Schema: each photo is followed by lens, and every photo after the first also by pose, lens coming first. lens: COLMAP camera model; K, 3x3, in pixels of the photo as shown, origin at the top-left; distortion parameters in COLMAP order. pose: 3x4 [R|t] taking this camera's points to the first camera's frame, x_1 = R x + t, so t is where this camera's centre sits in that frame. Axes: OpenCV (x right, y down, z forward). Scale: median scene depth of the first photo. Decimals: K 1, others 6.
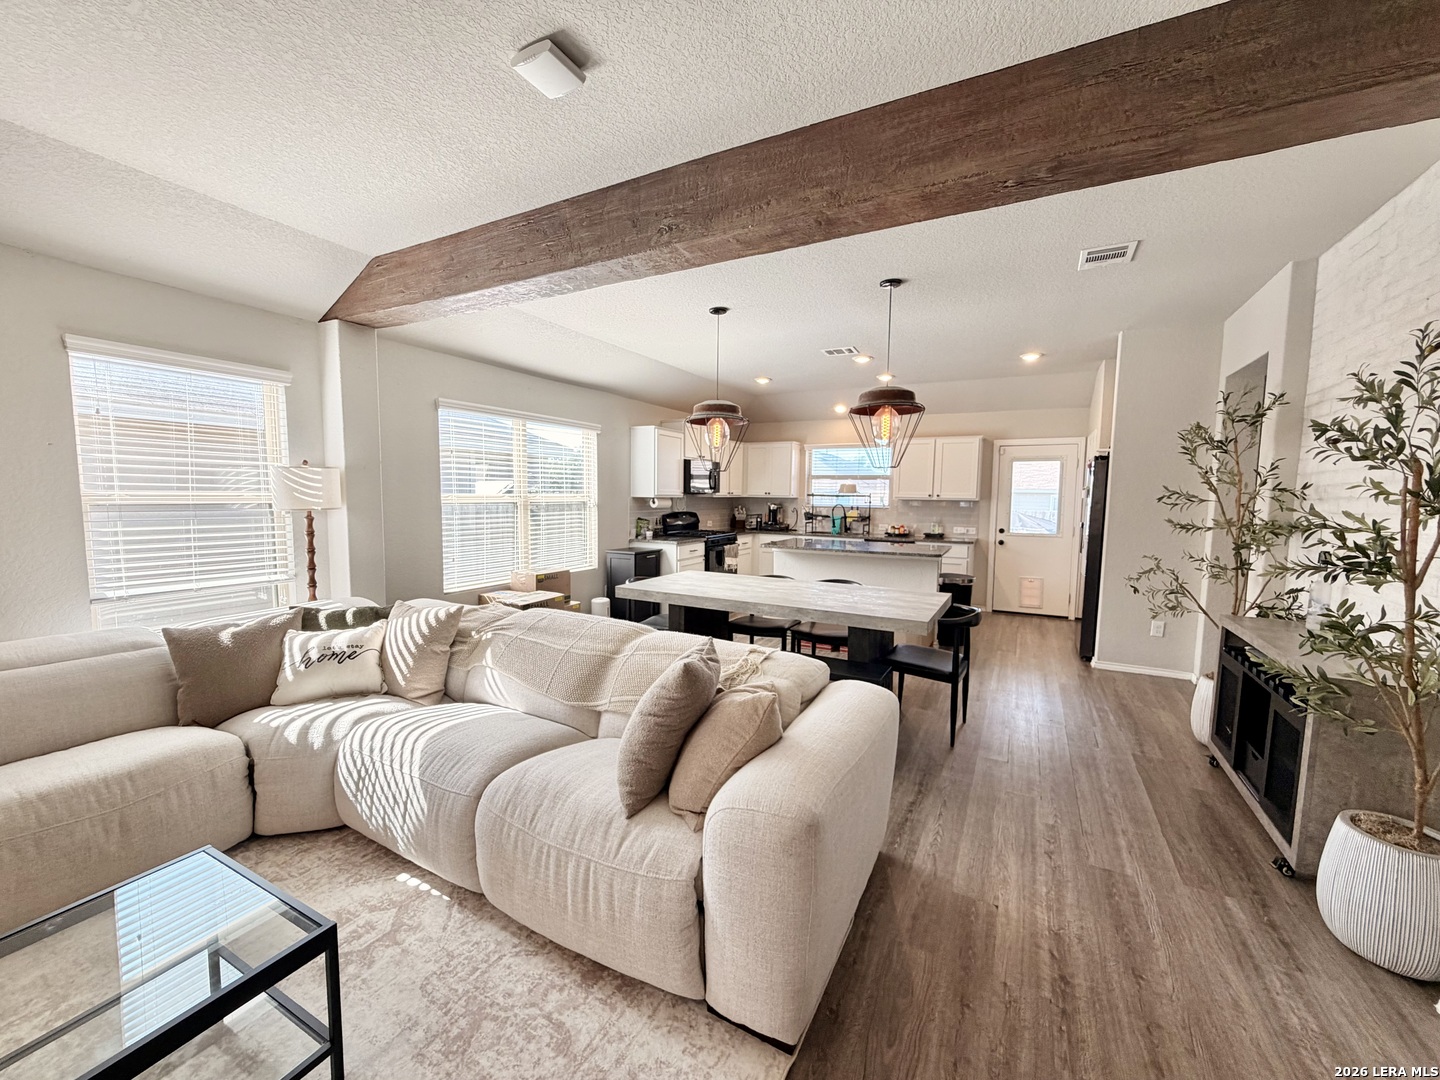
lens RADIAL K [[576.7, 0, 715.4], [0, 576.7, 540.9], [0, 0, 1]] dist [0.000499, -0.000515]
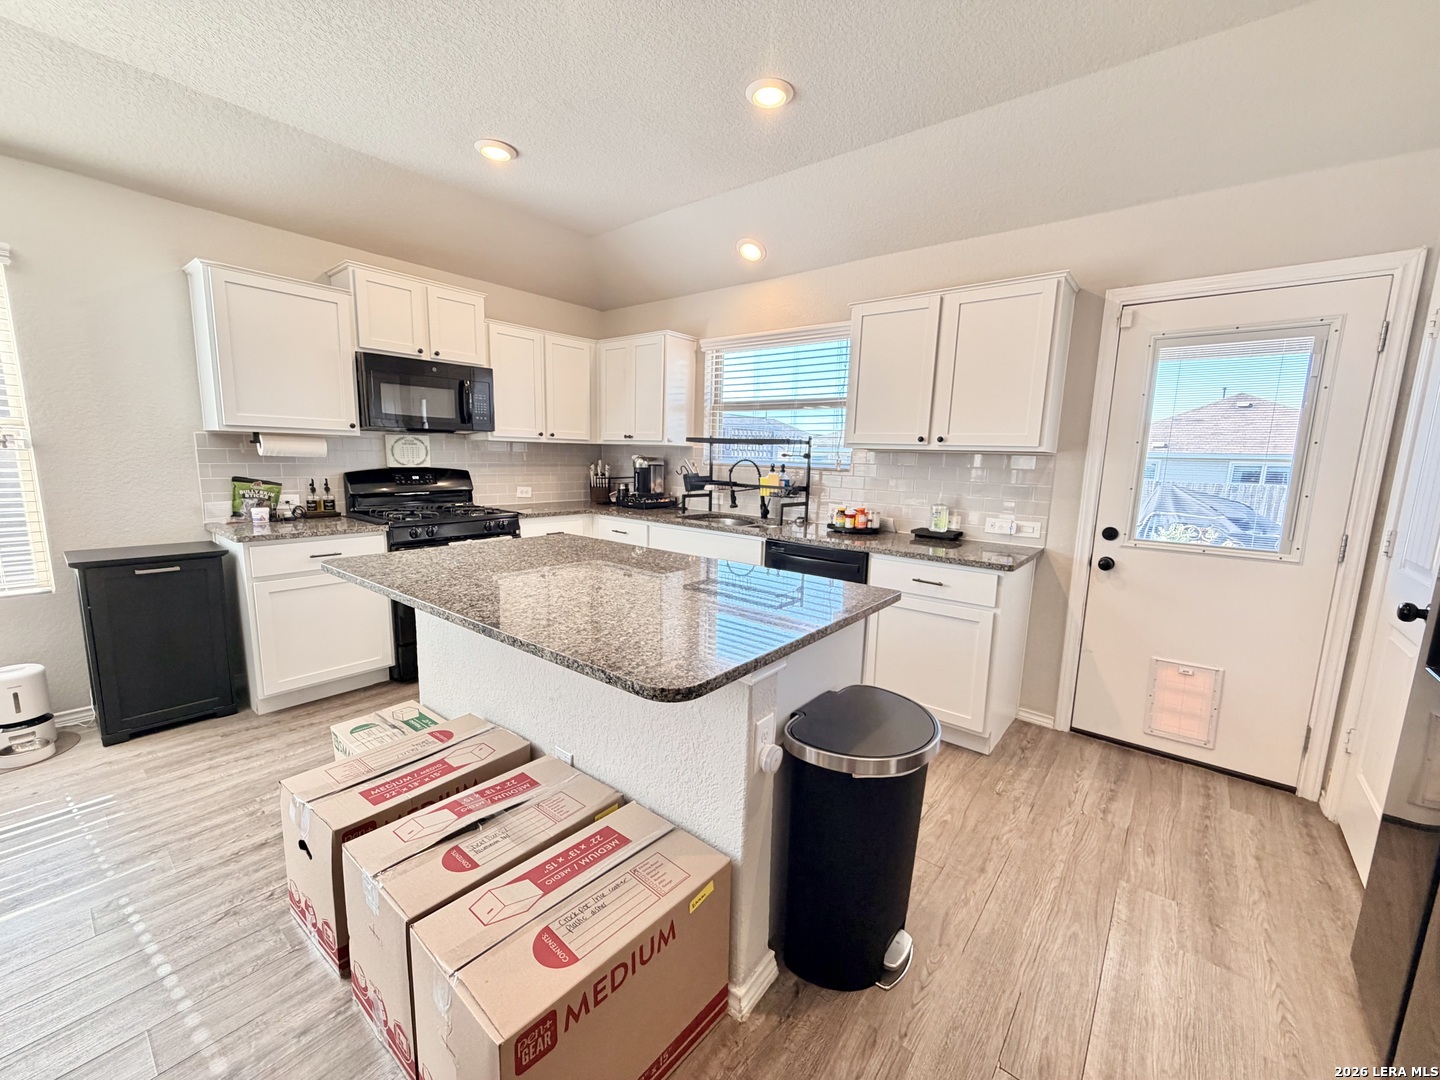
lens RADIAL K [[576.7, 0, 715.4], [0, 576.7, 540.9], [0, 0, 1]] dist [0.000499, -0.000515]
pose [[0.981781, 0.043546, -0.184960, 0.309295], [-0.031220, 0.997125, 0.069038, -0.030932], [0.187435, -0.062006, 0.980318, 0.573448]]
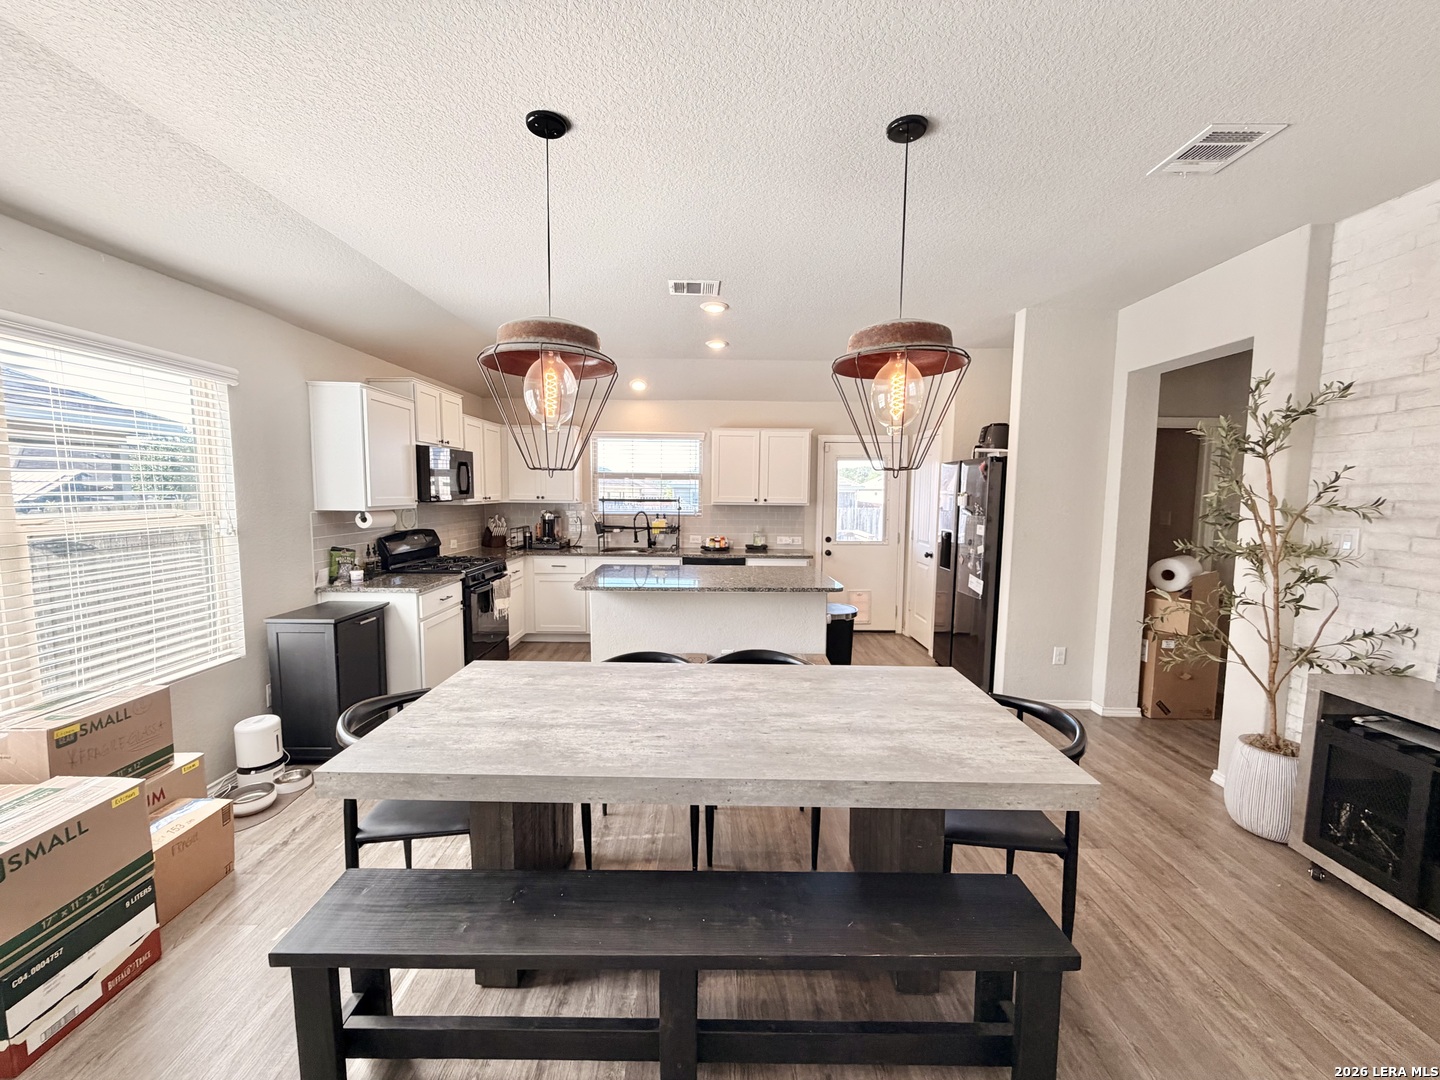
lens RADIAL K [[576.7, 0, 715.4], [0, 576.7, 540.9], [0, 0, 1]] dist [0.000499, -0.000515]
pose [[0.880906, -0.045076, 0.471140, -0.065089], [0.039773, 0.998984, 0.021212, -0.040562], [-0.471617, 0.000053, 0.881803, 0.311395]]
